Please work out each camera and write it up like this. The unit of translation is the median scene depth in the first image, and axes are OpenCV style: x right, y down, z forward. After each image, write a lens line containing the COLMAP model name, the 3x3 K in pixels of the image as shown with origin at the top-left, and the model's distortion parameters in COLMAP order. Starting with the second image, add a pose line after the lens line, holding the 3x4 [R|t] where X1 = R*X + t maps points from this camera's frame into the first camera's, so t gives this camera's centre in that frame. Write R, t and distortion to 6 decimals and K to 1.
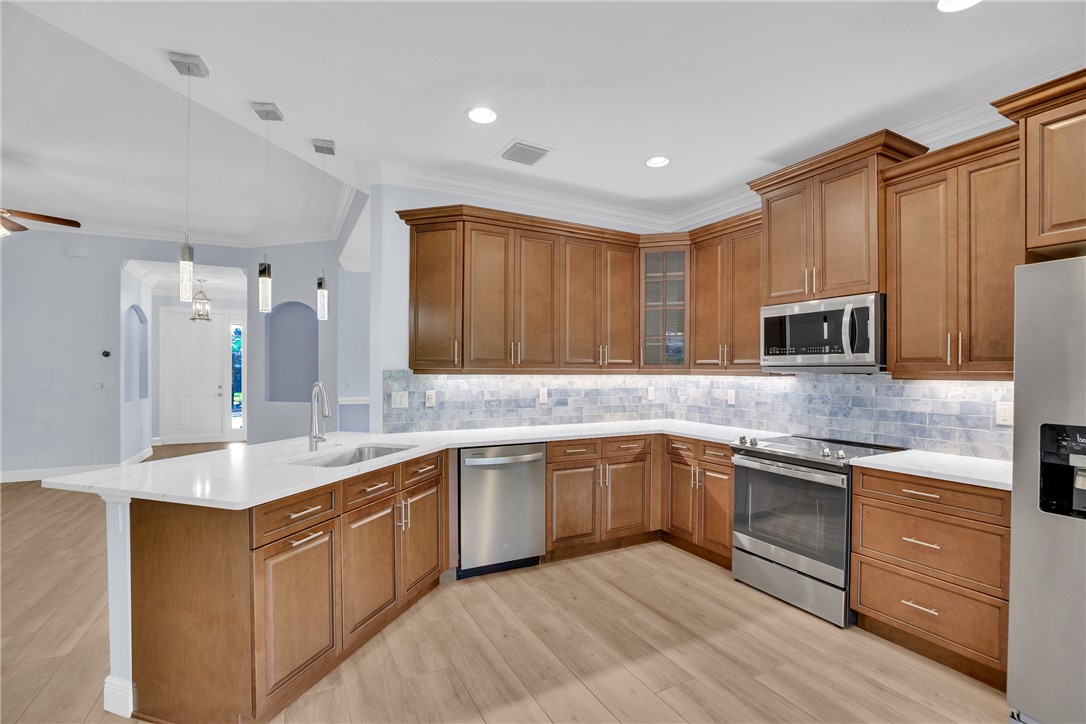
lens RADIAL K [[496.3, 0, 557.0], [0, 496.3, 369.2], [0, 0, 1]] dist [-0.030201, 0.001790]
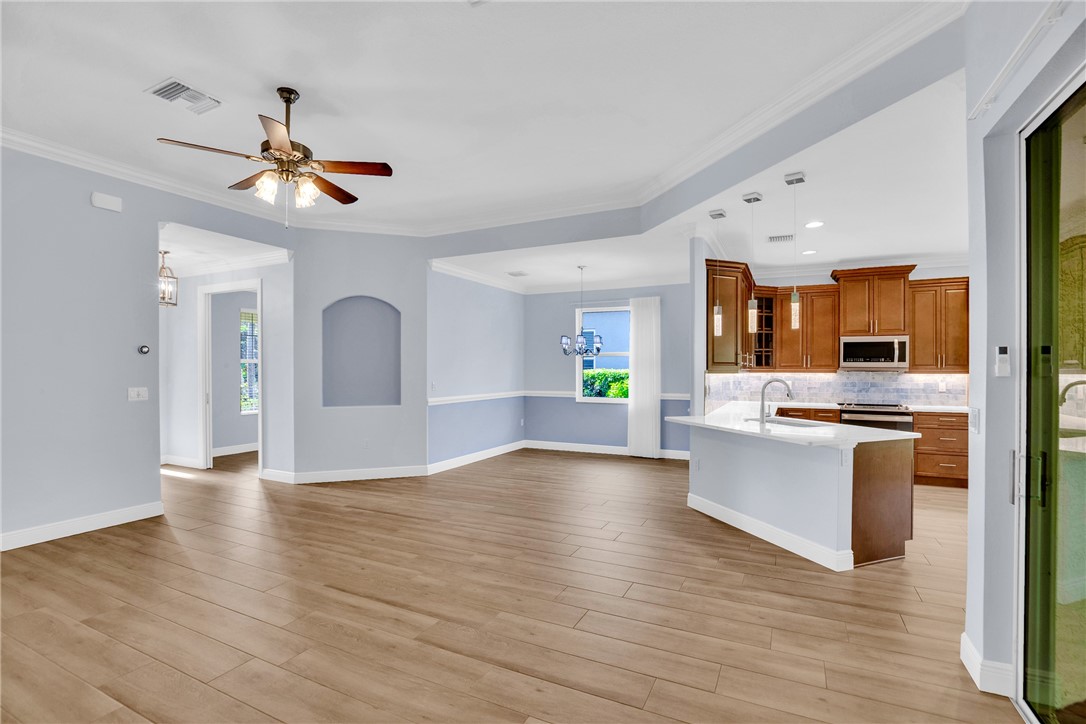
lens RADIAL K [[499.4, 0, 555.7], [0, 499.4, 372.7], [0, 0, 1]] dist [-0.036163, 0.006927]
pose [[0.809681, -0.009715, 0.586790, -1.491620], [0.001827, 0.999900, 0.014033, -0.014212], [-0.586868, -0.010290, 0.809617, 0.094859]]
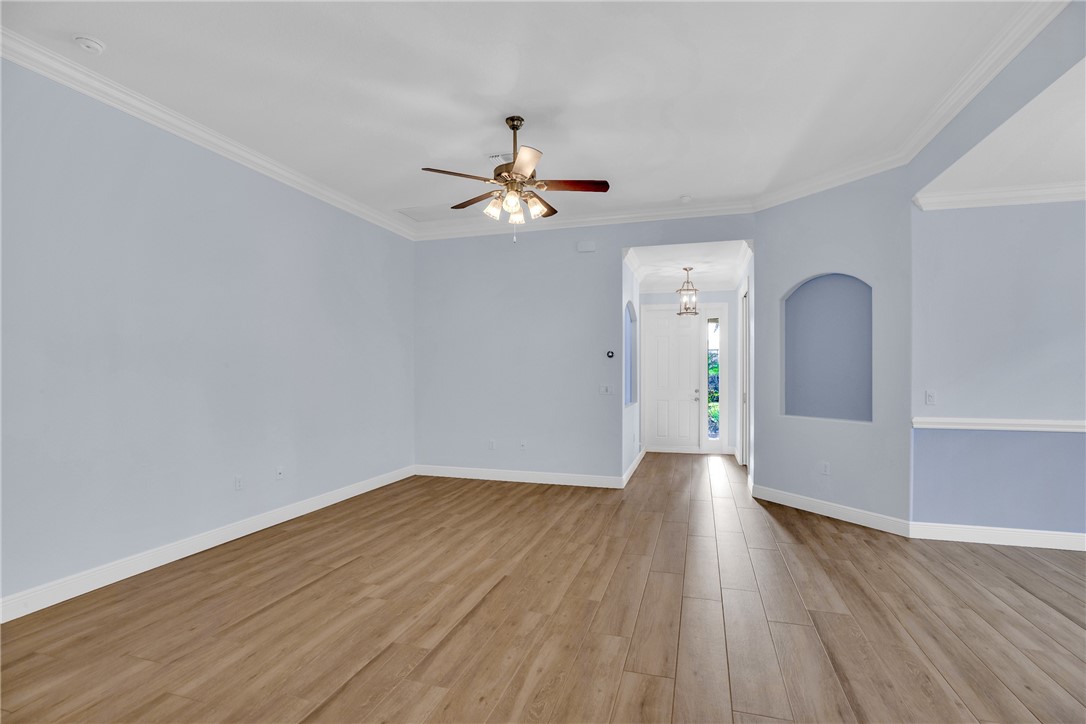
lens RADIAL K [[499.4, 0, 552.4], [0, 499.4, 373.9], [0, 0, 1]] dist [-0.036163, 0.006927]
pose [[0.705060, -0.000589, -0.709147, -0.596627], [0.006982, 0.999957, 0.006111, -0.005657], [0.709113, -0.009260, 0.705034, 0.453891]]
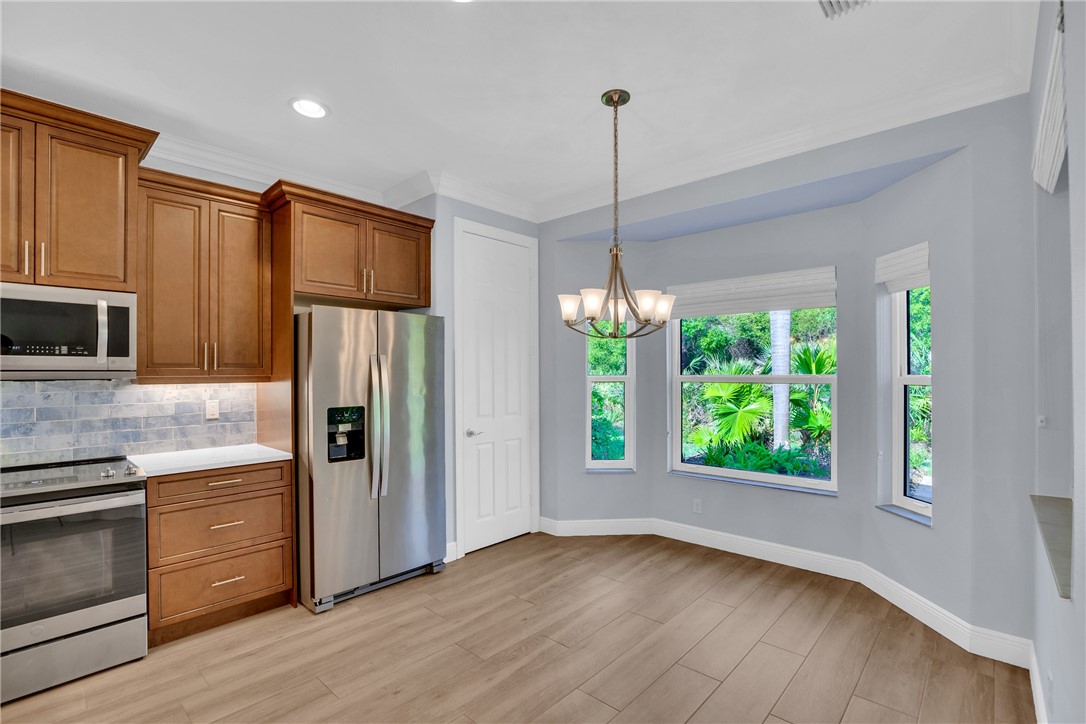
lens RADIAL K [[498.6, 0, 548.8], [0, 498.6, 371.4], [0, 0, 1]] dist [-0.040420, 0.010633]
pose [[-0.324339, 0.001239, 0.945940, -0.375673], [0.000812, 0.999999, -0.001031, -0.003021], [-0.945940, 0.000433, -0.324340, 0.414033]]
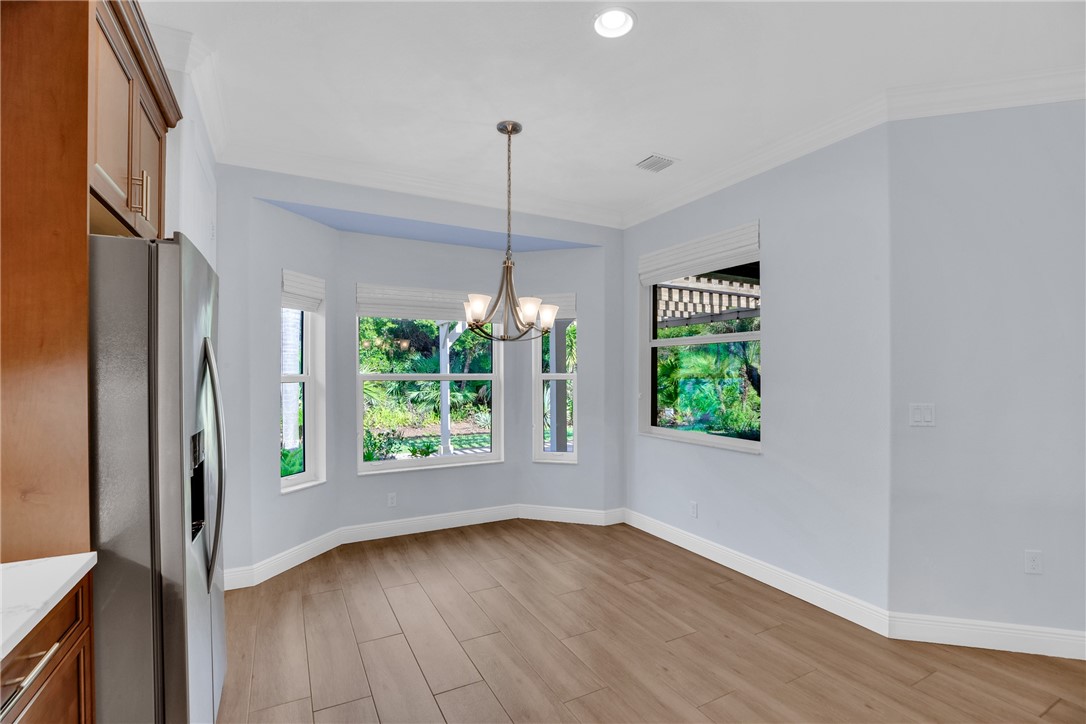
lens RADIAL K [[498.6, 0, 546.1], [0, 498.6, 366.7], [0, 0, 1]] dist [-0.040420, 0.010633]
pose [[-0.999960, -0.007413, -0.004911, 0.222804], [-0.007339, 0.999861, -0.014969, 0.003599], [0.005022, -0.014932, -0.999876, 0.902405]]
